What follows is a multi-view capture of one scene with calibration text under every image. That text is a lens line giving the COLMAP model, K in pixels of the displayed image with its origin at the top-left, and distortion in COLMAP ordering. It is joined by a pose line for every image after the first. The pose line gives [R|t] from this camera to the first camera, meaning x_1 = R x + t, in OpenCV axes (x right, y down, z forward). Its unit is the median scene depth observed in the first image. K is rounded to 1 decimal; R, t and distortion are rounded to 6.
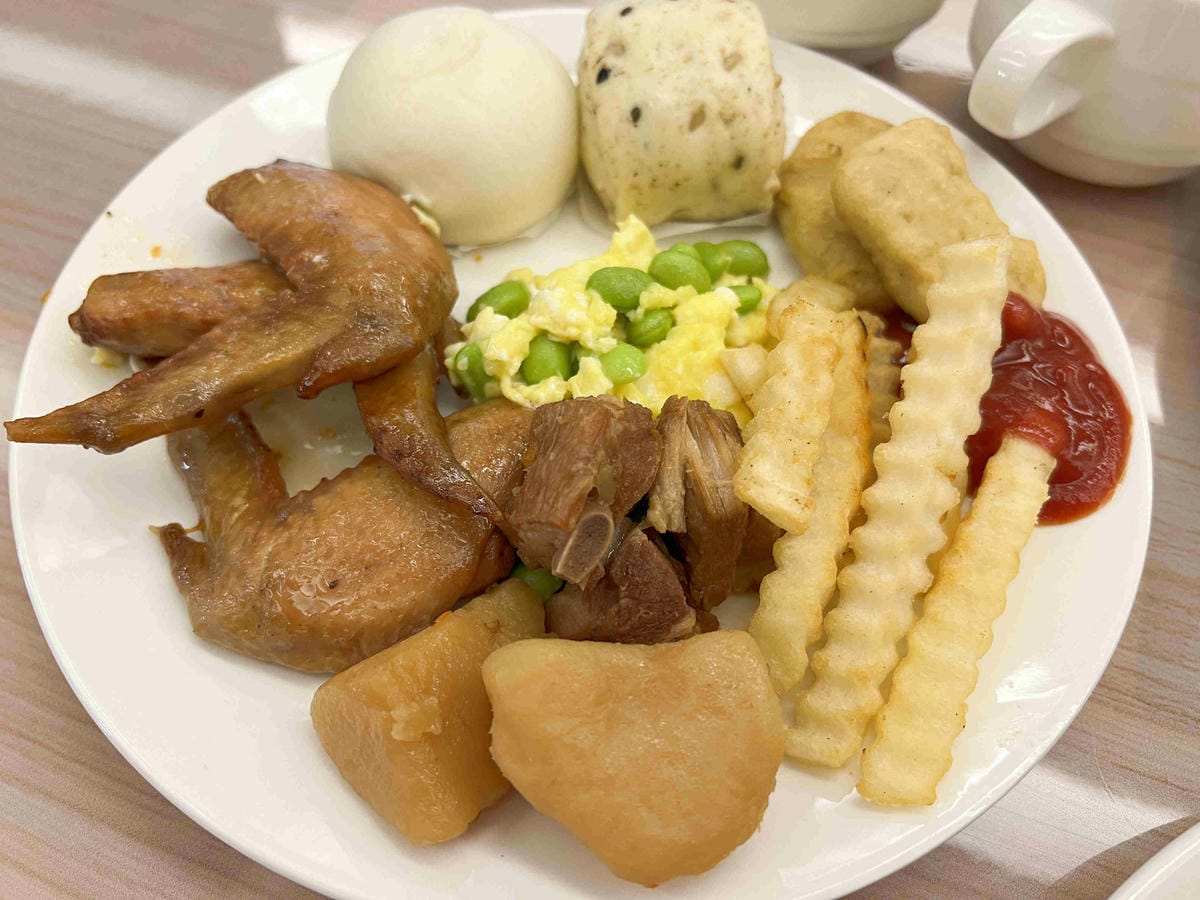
lens RADIAL K [[919.3, 0, 594.2], [0, 919.3, 452.7], [0, 0, 1]] dist [-0.002608, -0.023242]
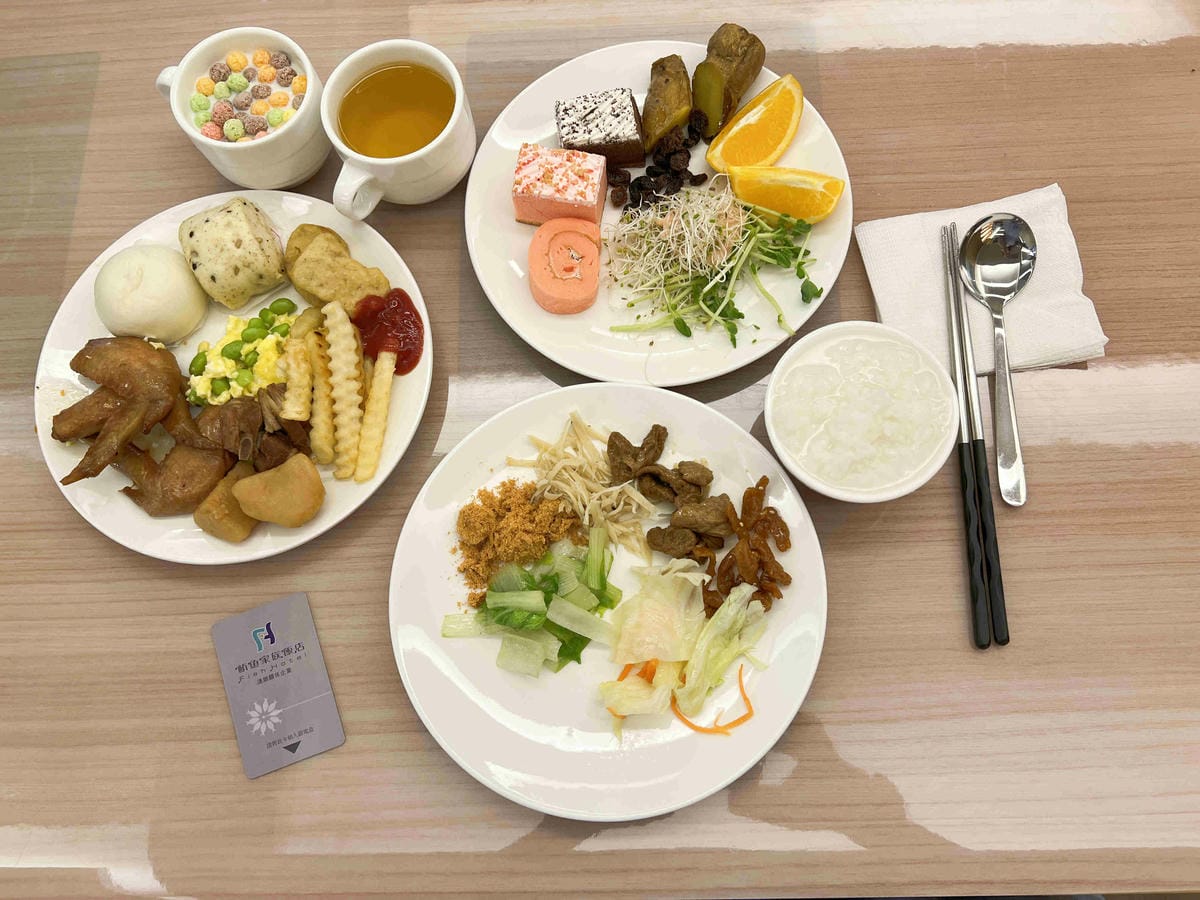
lens RADIAL K [[919.3, 0, 610.3], [0, 919.3, 448.4], [0, 0, 1]] dist [-0.002608, -0.023242]
pose [[0.922764, -0.381097, 0.057204, 0.847972], [0.350138, 0.891126, 0.288614, -0.333123], [-0.160966, -0.246294, 0.955735, -2.011207]]
